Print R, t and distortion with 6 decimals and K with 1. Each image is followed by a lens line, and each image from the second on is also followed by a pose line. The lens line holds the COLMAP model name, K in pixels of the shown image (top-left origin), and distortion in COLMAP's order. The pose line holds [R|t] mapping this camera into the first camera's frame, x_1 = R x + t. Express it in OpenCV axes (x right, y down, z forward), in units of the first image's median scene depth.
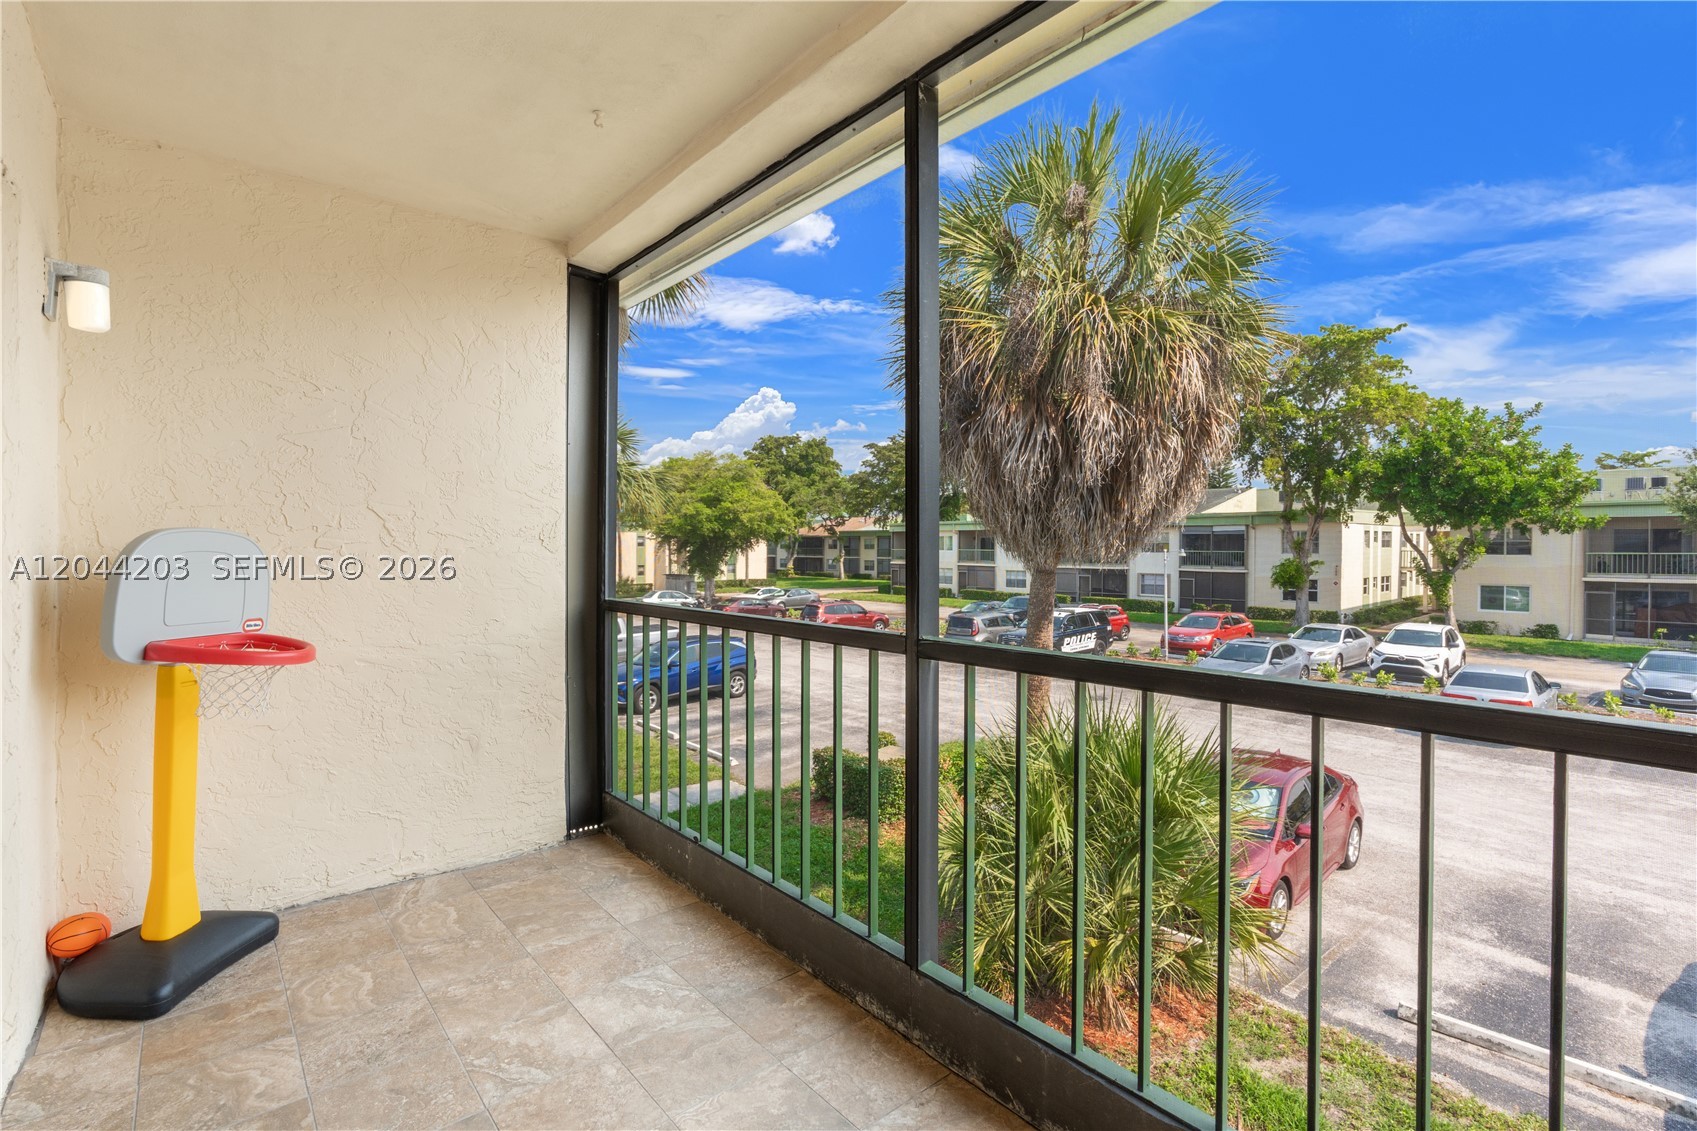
lens RADIAL K [[769.3, 0, 836.0], [0, 769.3, 568.2], [0, 0, 1]] dist [-0.009423, 0.001793]
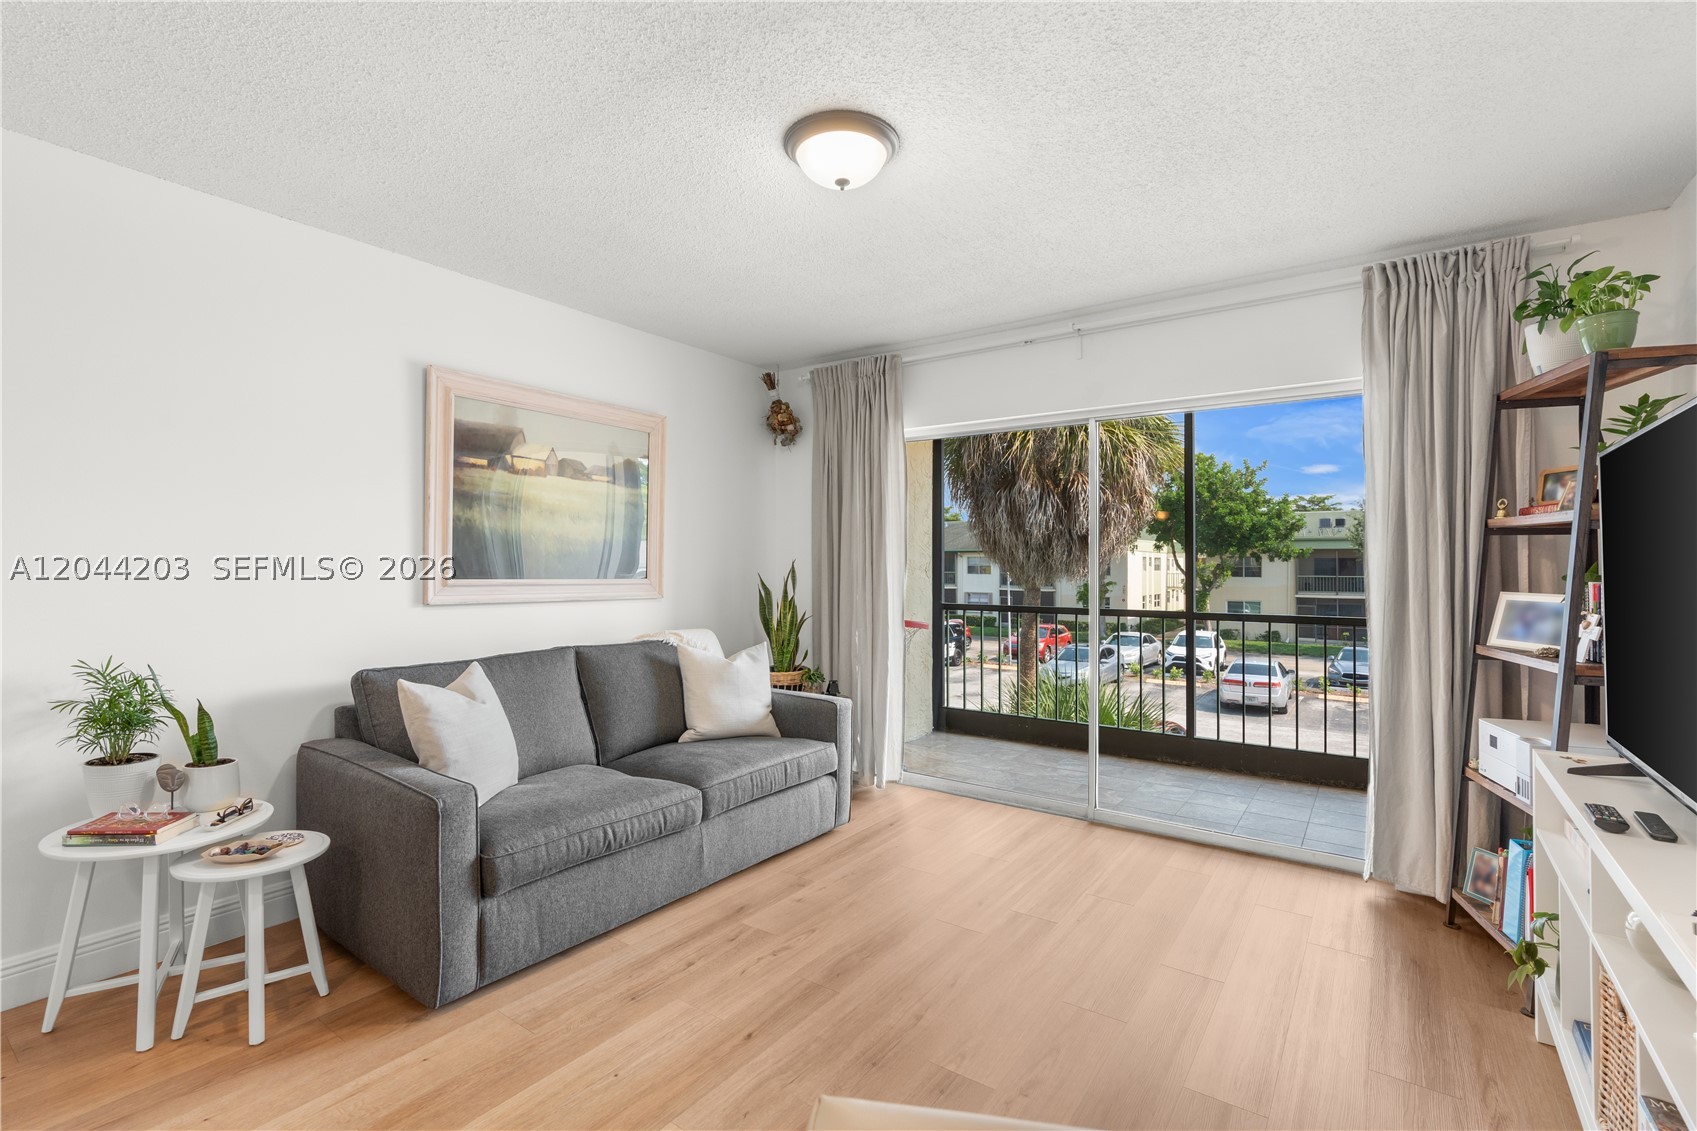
lens RADIAL K [[769.3, 0, 845.4], [0, 769.3, 563.3], [0, 0, 1]] dist [-0.009423, 0.001793]
pose [[0.967160, 0.006459, 0.254086, -0.104236], [0.002026, 0.999449, -0.033116, 0.000517], [-0.254160, 0.032543, 0.966615, -0.077015]]
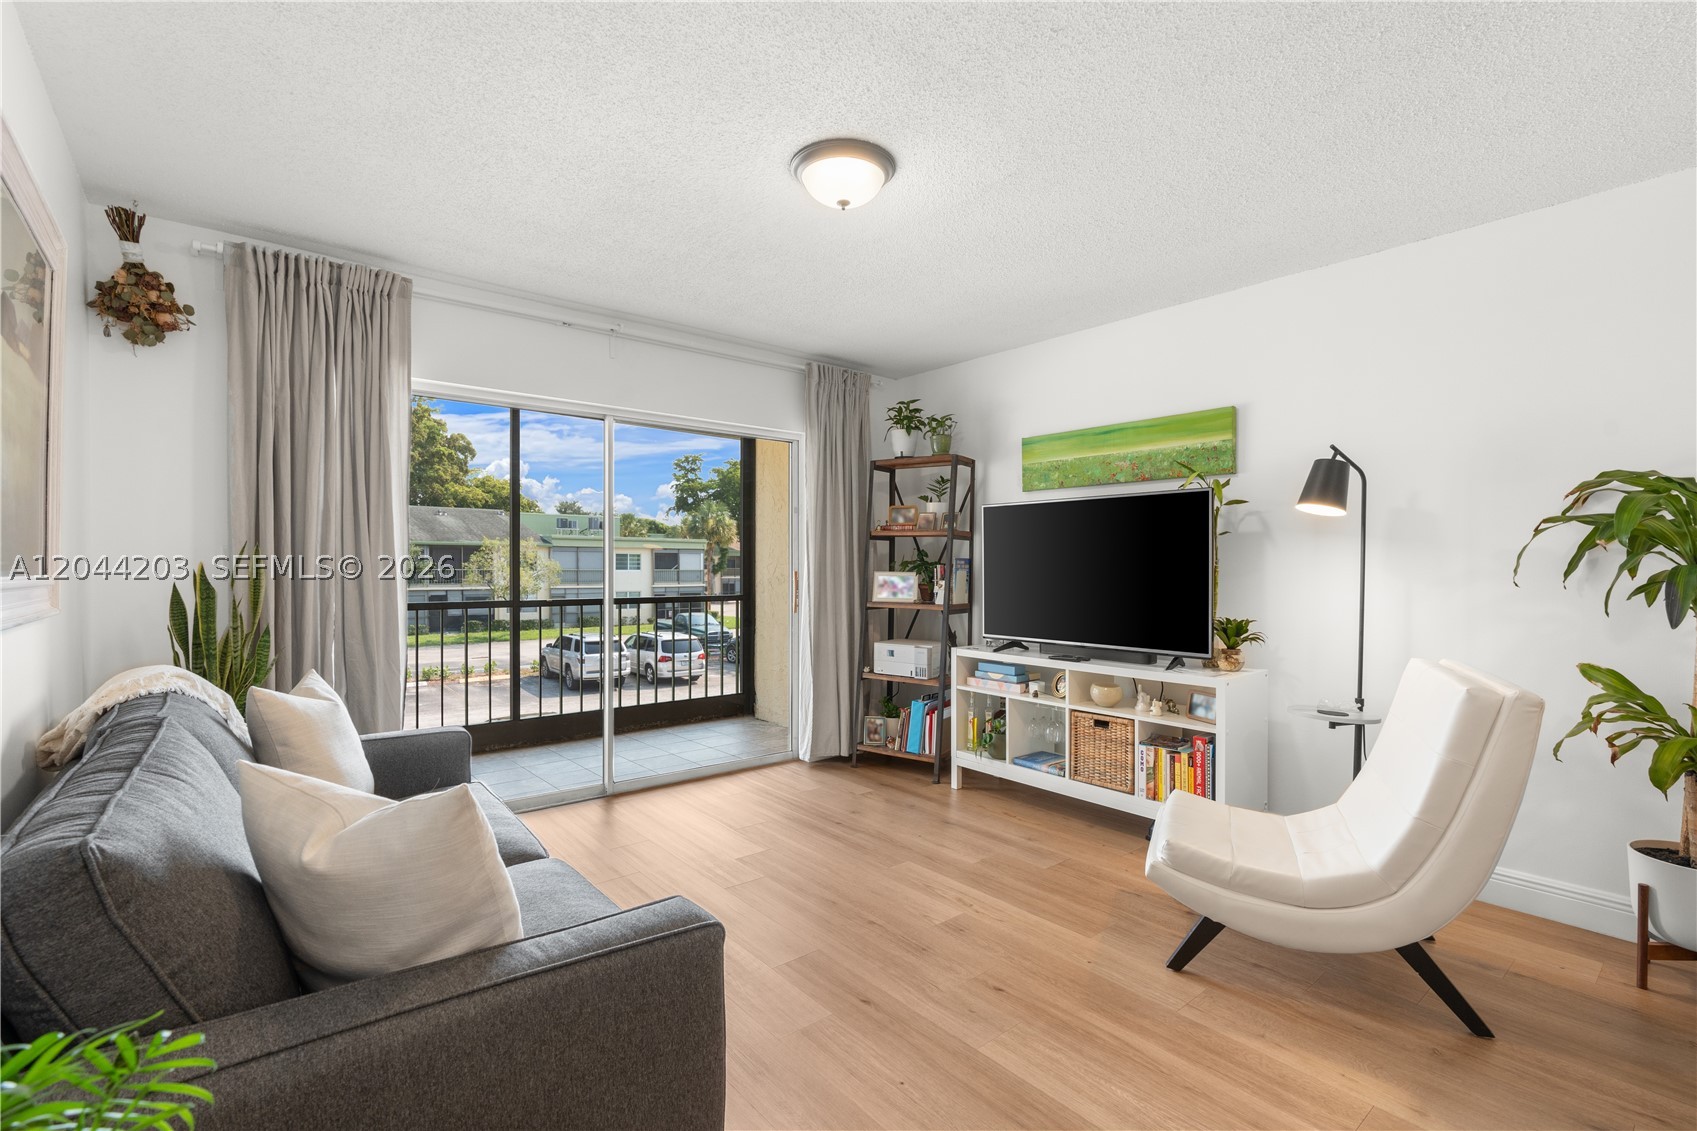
lens RADIAL K [[769.3, 0, 846.3], [0, 769.3, 568.8], [0, 0, 1]] dist [-0.009423, 0.001793]
pose [[0.000808, -0.003511, 0.999994, -0.159229], [0.026098, 0.999653, 0.003489, -0.000128], [-0.999659, 0.026095, 0.000899, -0.014786]]
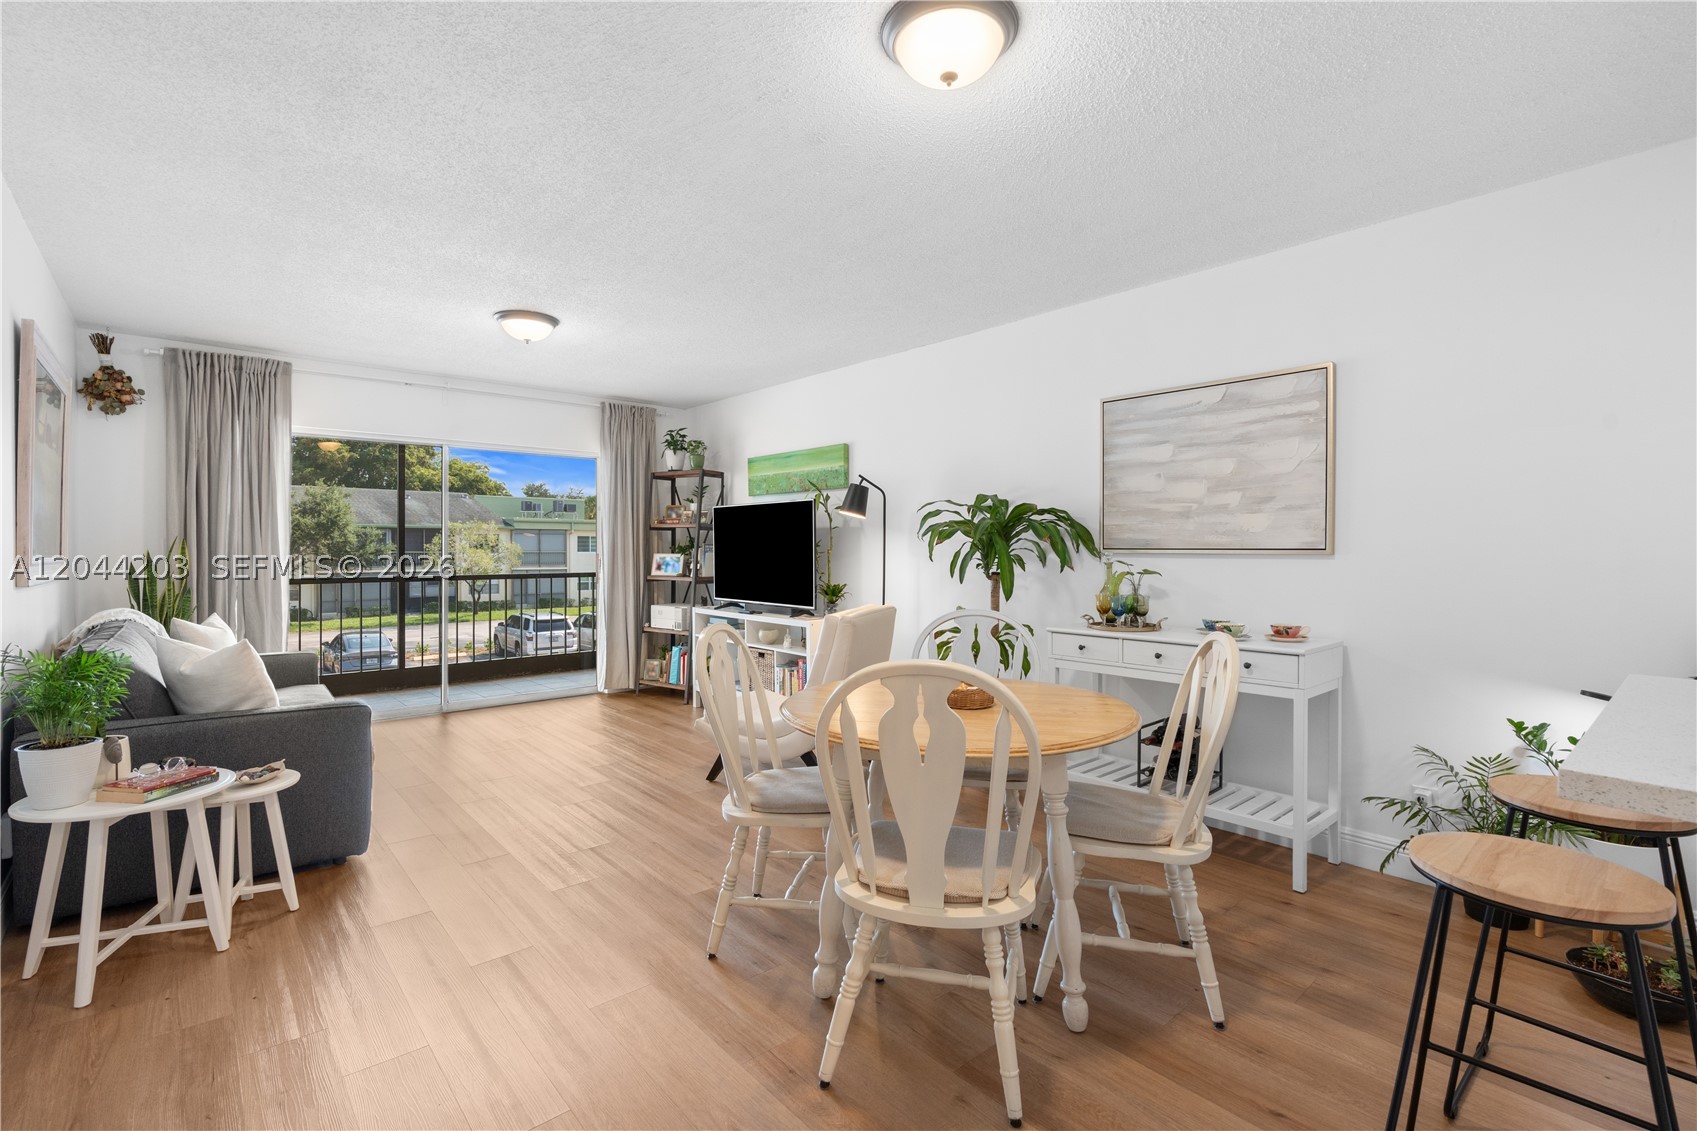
lens RADIAL K [[769.3, 0, 837.9], [0, 769.3, 544.3], [0, 0, 1]] dist [-0.009423, 0.001793]
pose [[-0.020584, 0.004360, 0.999779, -0.210703], [0.028127, 0.999597, -0.003780, 0.000687], [-0.999392, 0.028043, -0.020698, -0.060988]]
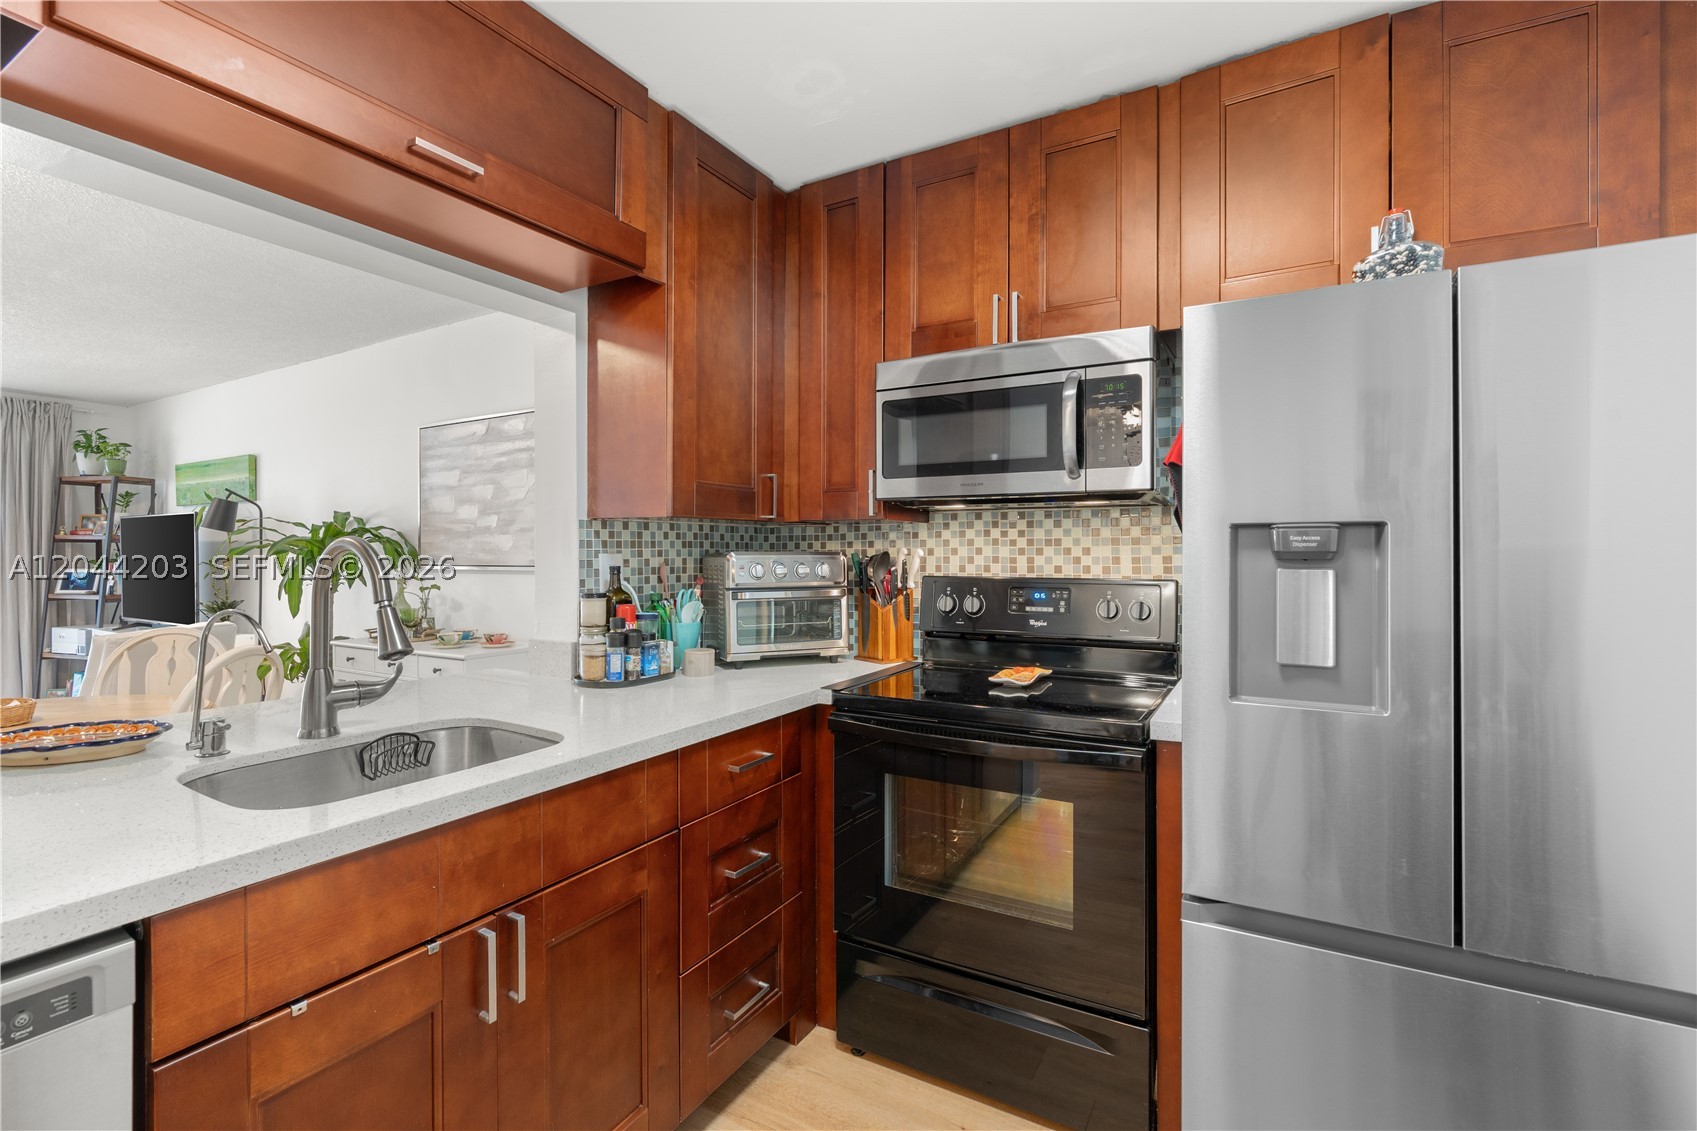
lens RADIAL K [[769.3, 0, 850.1], [0, 769.3, 546.5], [0, 0, 1]] dist [-0.009423, 0.001793]
pose [[-0.341386, 0.011263, 0.939856, -0.234764], [0.027985, 0.999607, -0.001814, 0.001201], [-0.939506, 0.025683, -0.341567, -0.123952]]
